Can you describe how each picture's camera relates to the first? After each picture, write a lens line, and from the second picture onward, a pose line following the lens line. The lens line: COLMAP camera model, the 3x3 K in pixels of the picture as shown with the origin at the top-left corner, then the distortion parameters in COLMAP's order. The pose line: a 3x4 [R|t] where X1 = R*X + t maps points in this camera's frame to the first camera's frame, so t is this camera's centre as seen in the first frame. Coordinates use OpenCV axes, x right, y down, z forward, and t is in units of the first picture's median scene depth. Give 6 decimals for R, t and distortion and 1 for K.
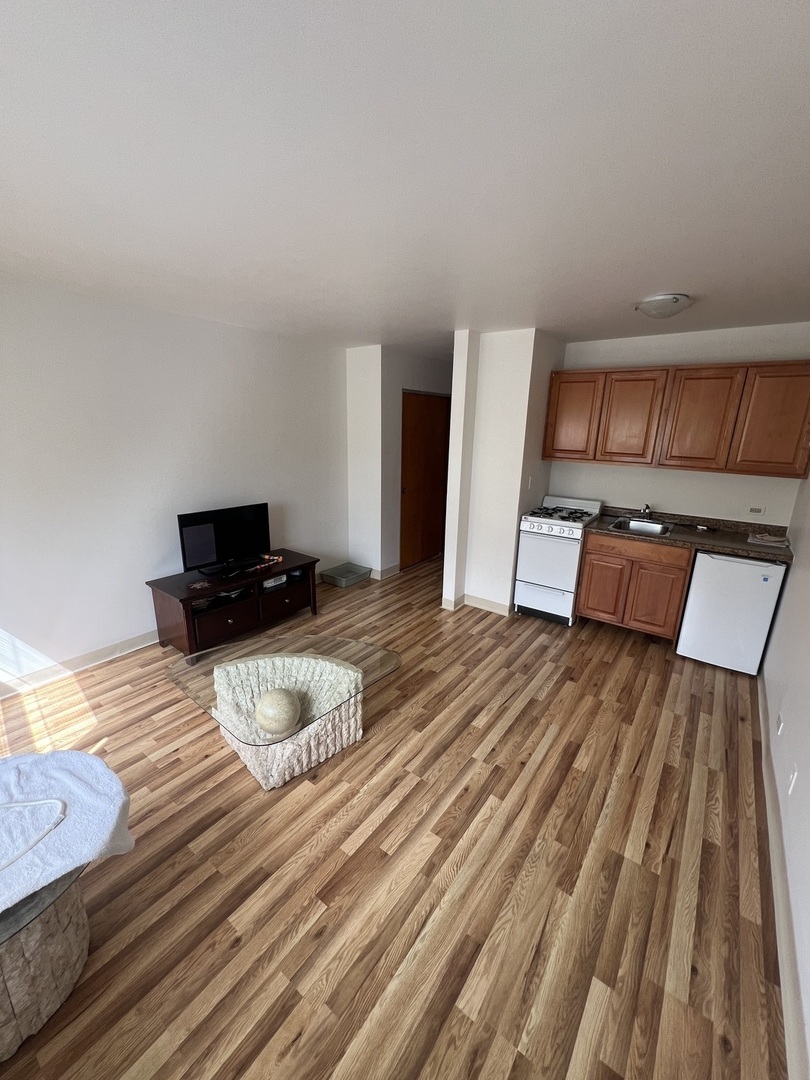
lens RADIAL K [[433.8, 0, 402.3], [0, 433.8, 541.0], [0, 0, 1]] dist [-0.002507, 0.000353]
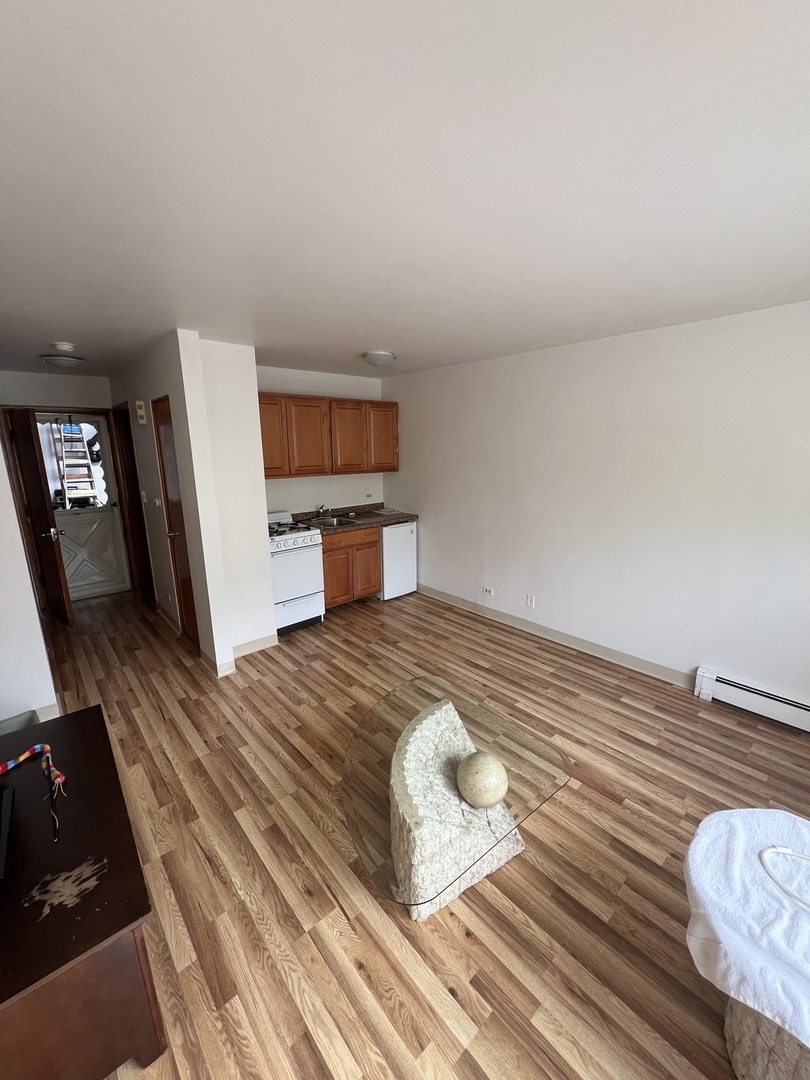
lens RADIAL K [[433.8, 0, 404.6], [0, 433.8, 541.4], [0, 0, 1]] dist [-0.002507, 0.000353]
pose [[0.199094, -0.241187, 0.949837, -1.002644], [0.272955, 0.944533, 0.182627, -0.250417], [-0.941200, 0.222903, 0.253884, 0.806389]]
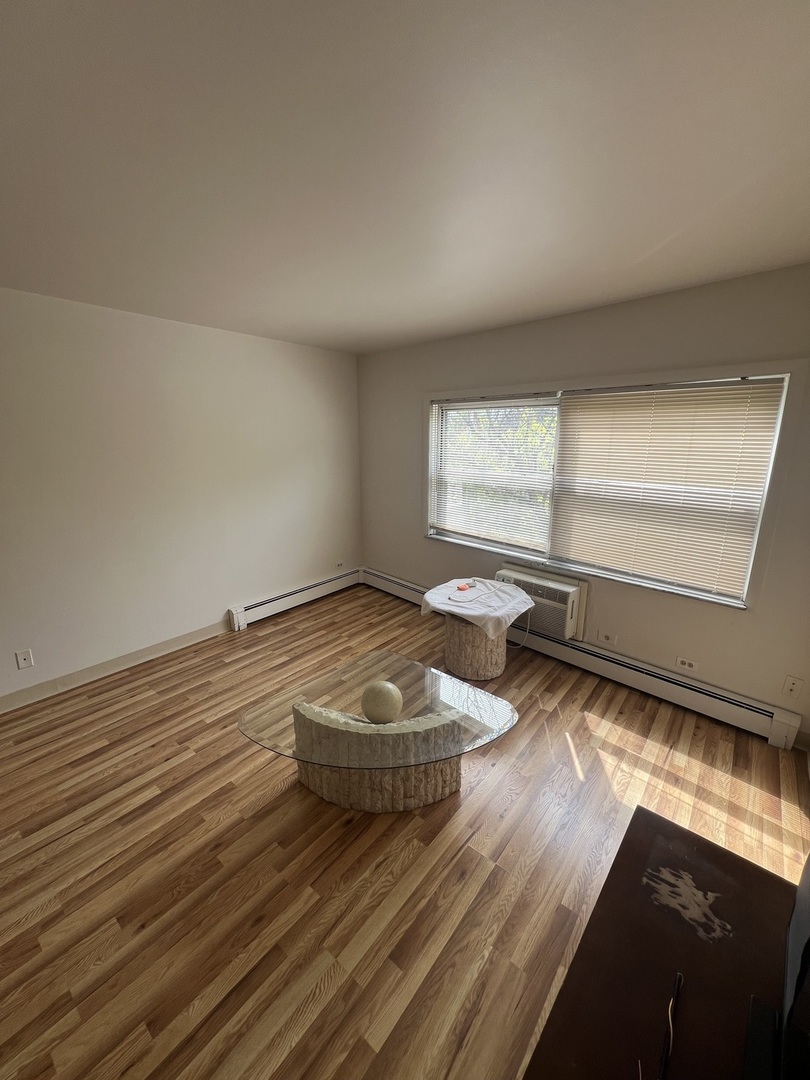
lens RADIAL K [[433.8, 0, 405.4], [0, 433.8, 541.5], [0, 0, 1]] dist [-0.002507, 0.000353]
pose [[-0.999104, -0.031833, 0.027899, -0.352926], [-0.014156, 0.872445, 0.488507, -0.449185], [-0.039891, 0.487674, -0.872114, 1.688942]]
